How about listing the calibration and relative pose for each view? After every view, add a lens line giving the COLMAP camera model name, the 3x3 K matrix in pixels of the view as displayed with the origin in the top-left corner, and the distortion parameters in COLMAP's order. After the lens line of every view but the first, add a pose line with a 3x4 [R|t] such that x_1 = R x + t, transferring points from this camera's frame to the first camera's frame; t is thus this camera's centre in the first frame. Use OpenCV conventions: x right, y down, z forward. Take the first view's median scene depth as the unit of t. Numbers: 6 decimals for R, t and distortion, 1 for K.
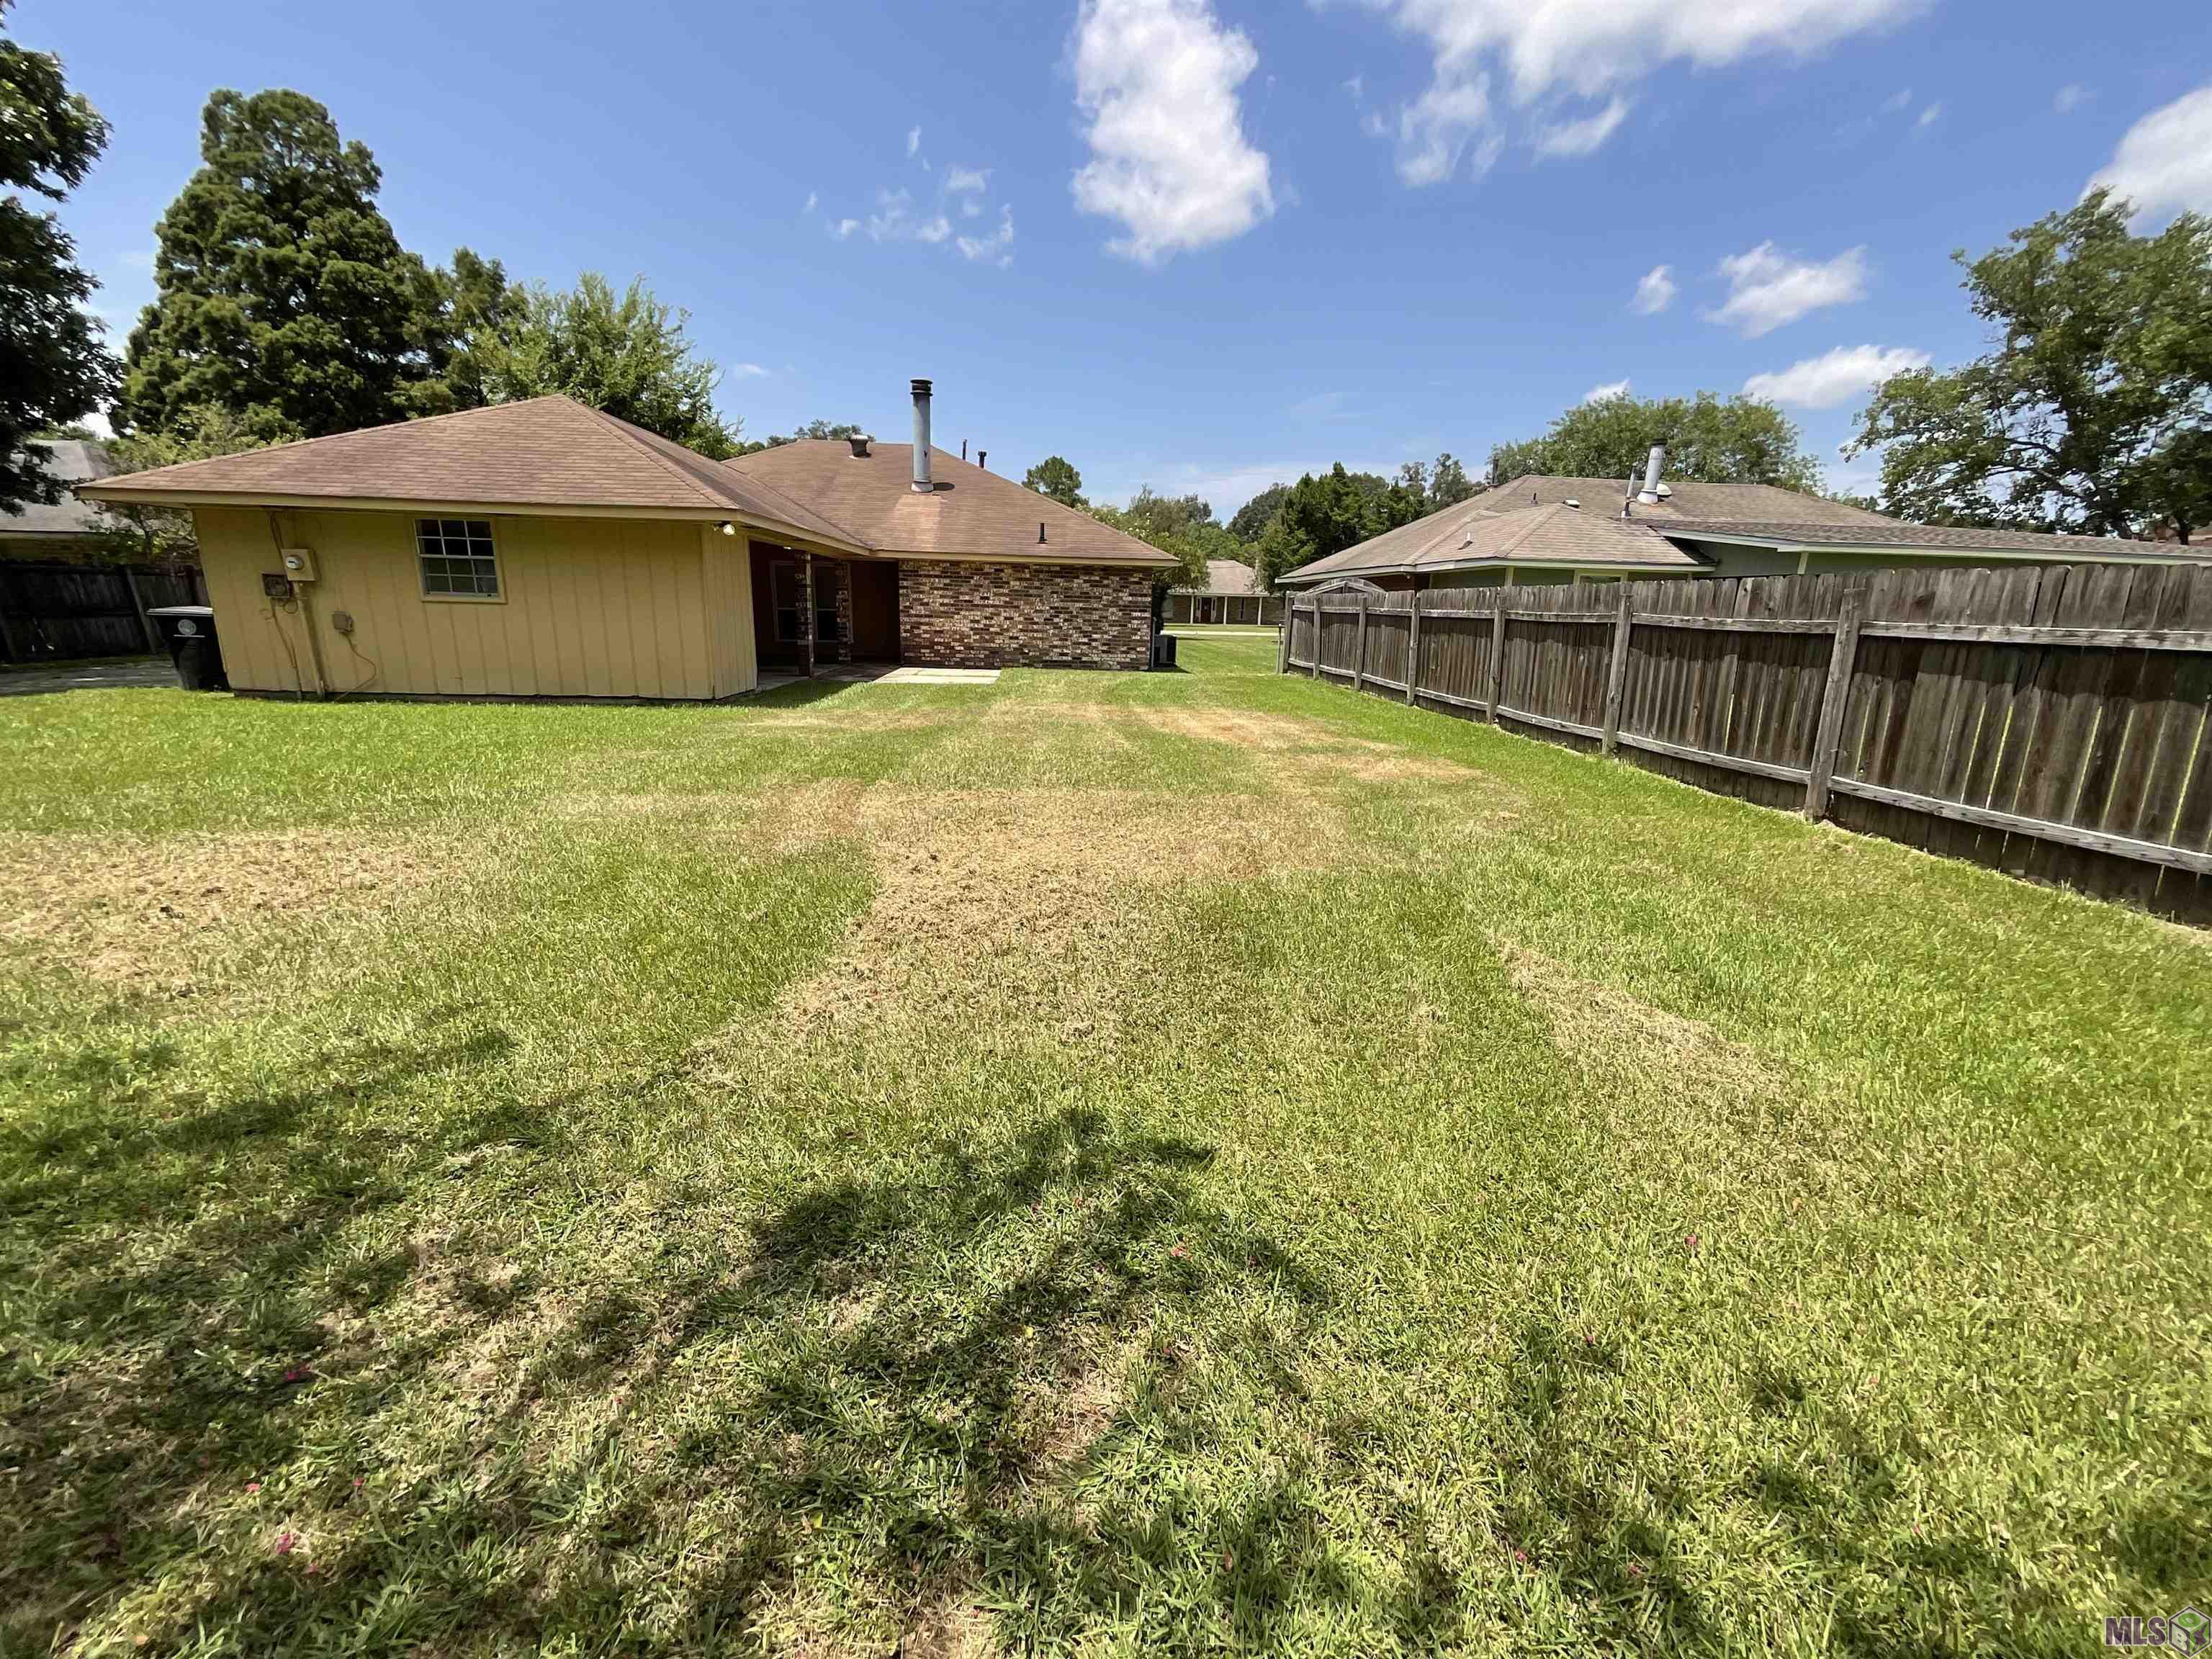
lens RADIAL K [[897.1, 0, 1108.1], [0, 897.1, 817.9], [0, 0, 1]] dist [0.001412, -0.000044]
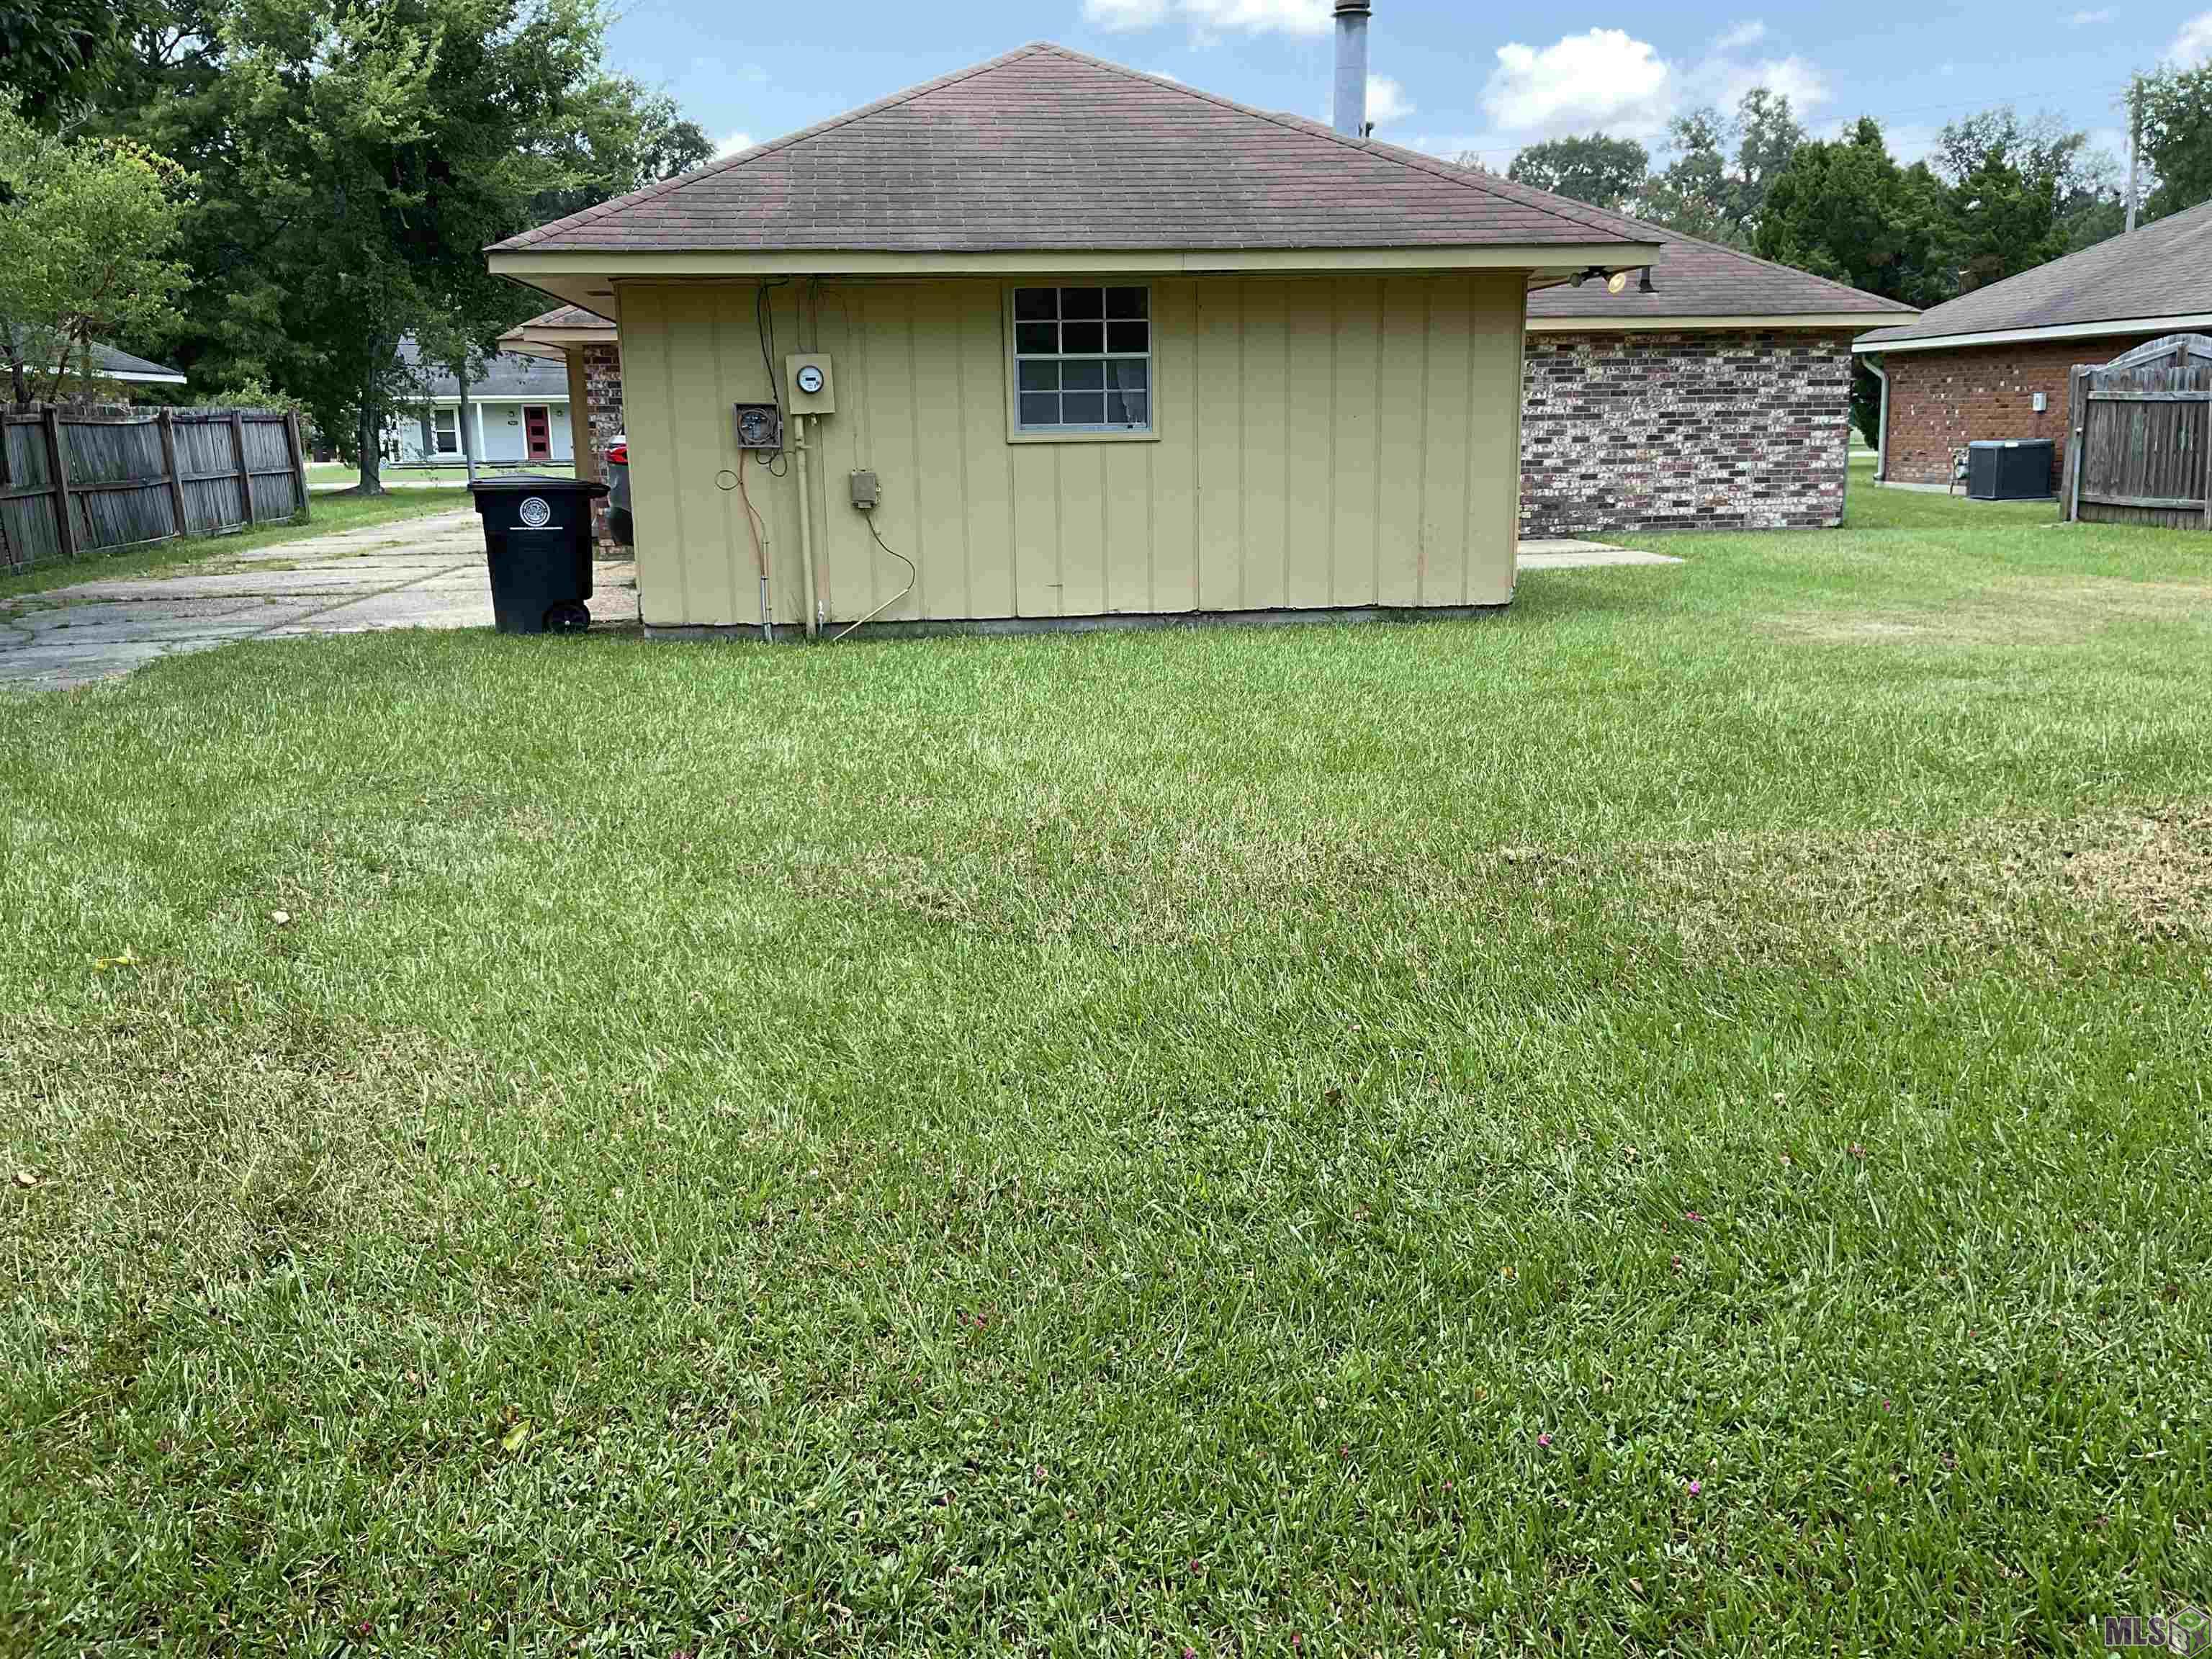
lens RADIAL K [[1831.6, 0, 1106.8], [0, 1831.6, 832.1], [0, 0, 1]] dist [0.007310, -0.003433]
pose [[0.998226, -0.050524, 0.031504, -0.426725], [0.050876, 0.998650, -0.010496, 0.000194], [-0.030931, 0.012080, 0.999449, -0.040154]]
